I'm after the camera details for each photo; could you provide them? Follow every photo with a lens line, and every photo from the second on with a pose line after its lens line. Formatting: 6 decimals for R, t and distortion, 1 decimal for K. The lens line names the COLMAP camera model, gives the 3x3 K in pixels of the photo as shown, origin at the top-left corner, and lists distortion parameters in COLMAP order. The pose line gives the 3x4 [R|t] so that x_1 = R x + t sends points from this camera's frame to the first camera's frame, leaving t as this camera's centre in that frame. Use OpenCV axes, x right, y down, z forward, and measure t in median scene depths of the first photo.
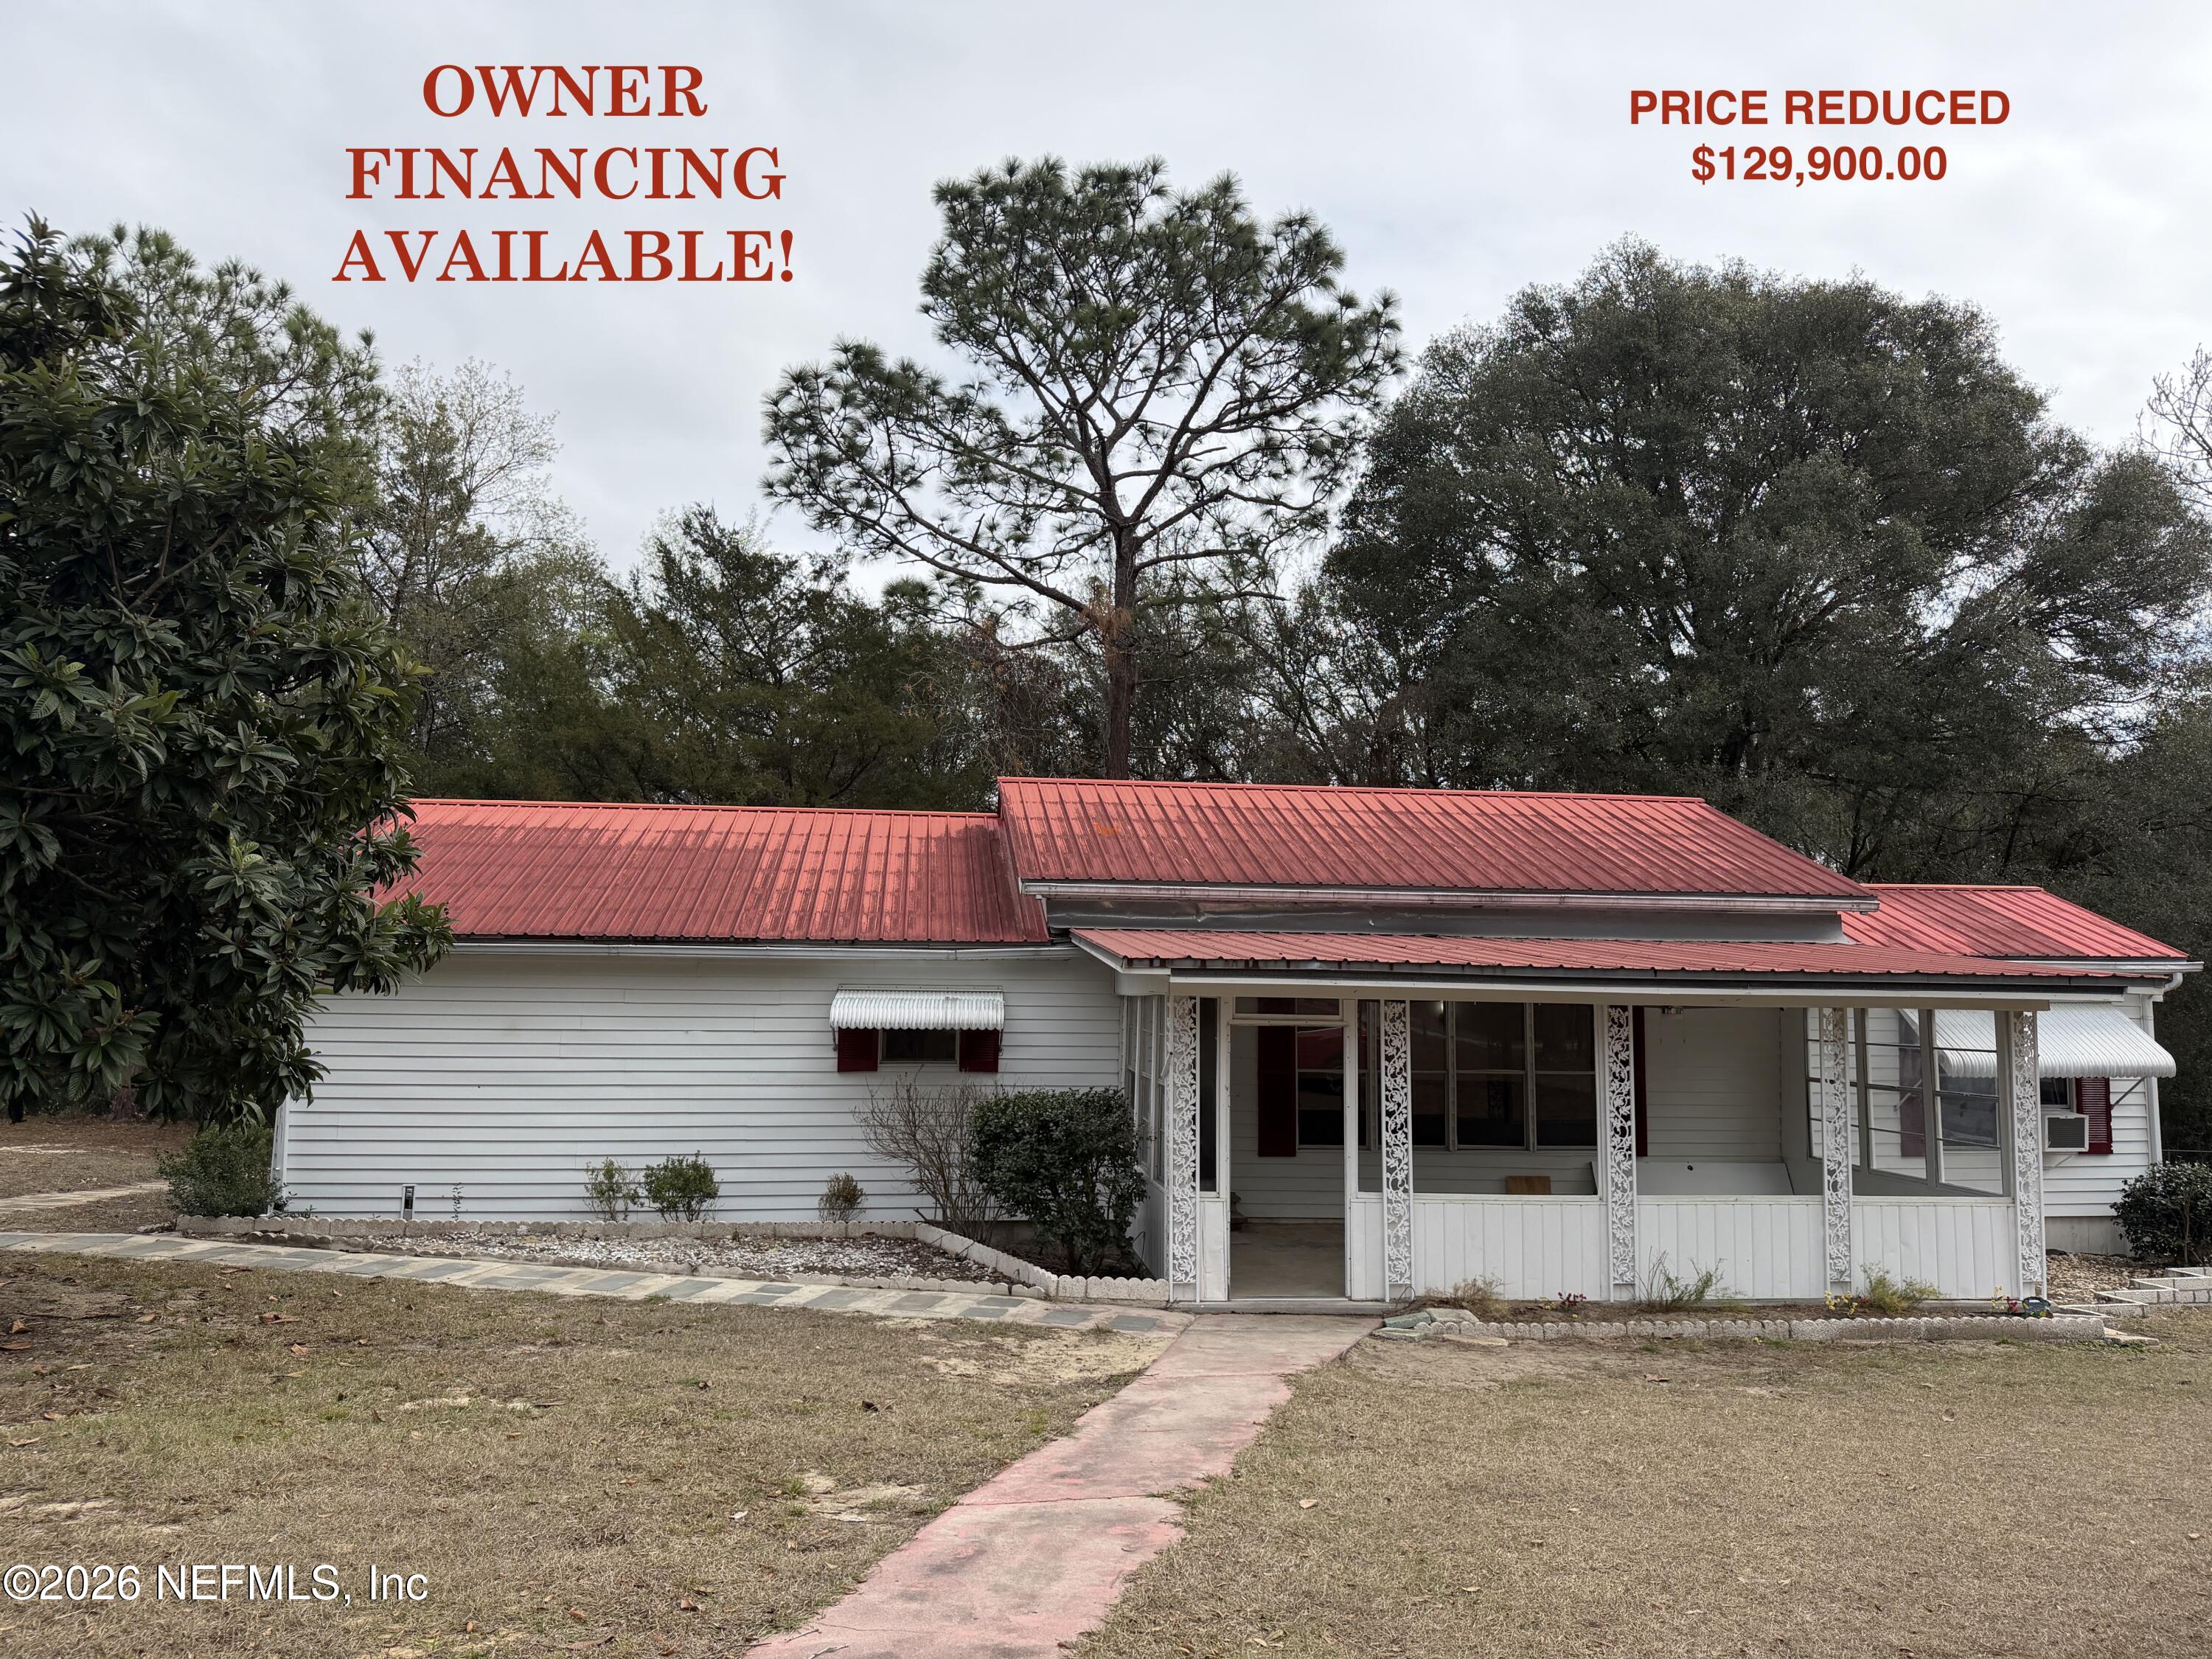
lens RADIAL K [[1550.8, 0, 1107.6], [0, 1550.8, 813.9], [0, 0, 1]] dist [0.010546, -0.008967]
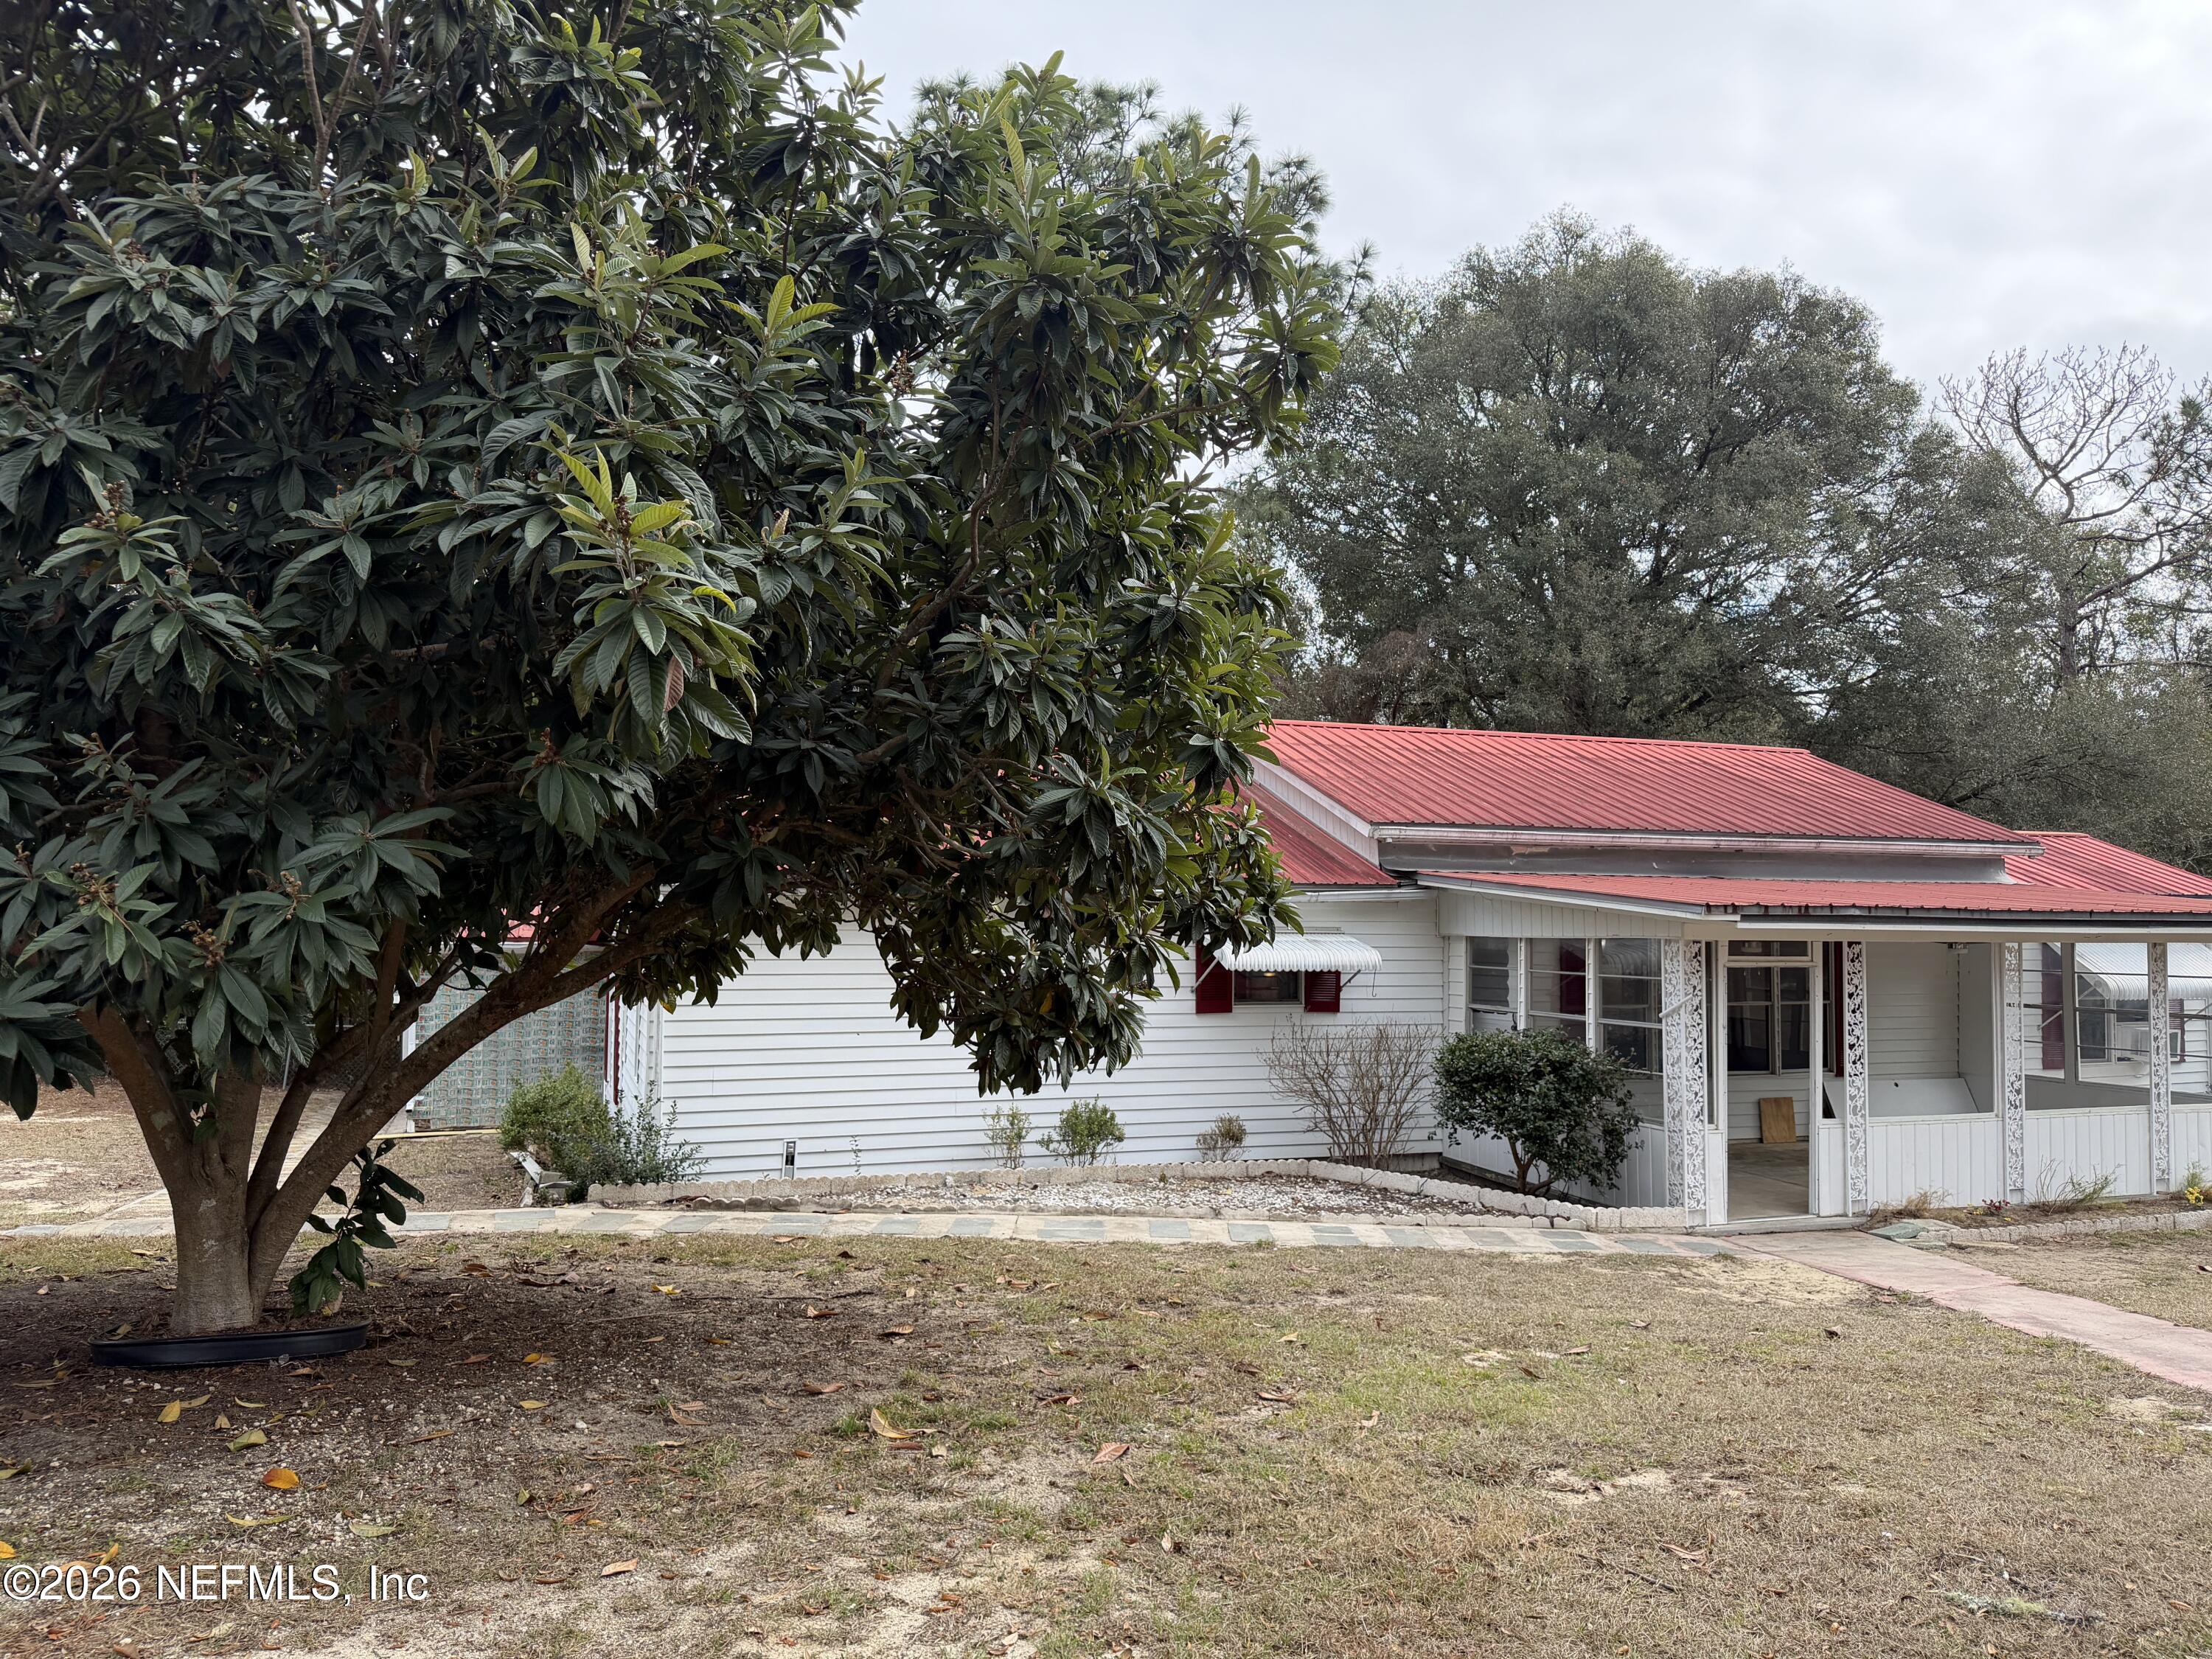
lens RADIAL K [[1526.6, 0, 1103.6], [0, 1526.6, 843.0], [0, 0, 1]] dist [0.011439, -0.013769]
pose [[0.976031, 0.007353, 0.217507, -0.467234], [-0.021798, 0.997706, 0.064084, -0.004697], [-0.216537, -0.067289, 0.973953, 0.065867]]
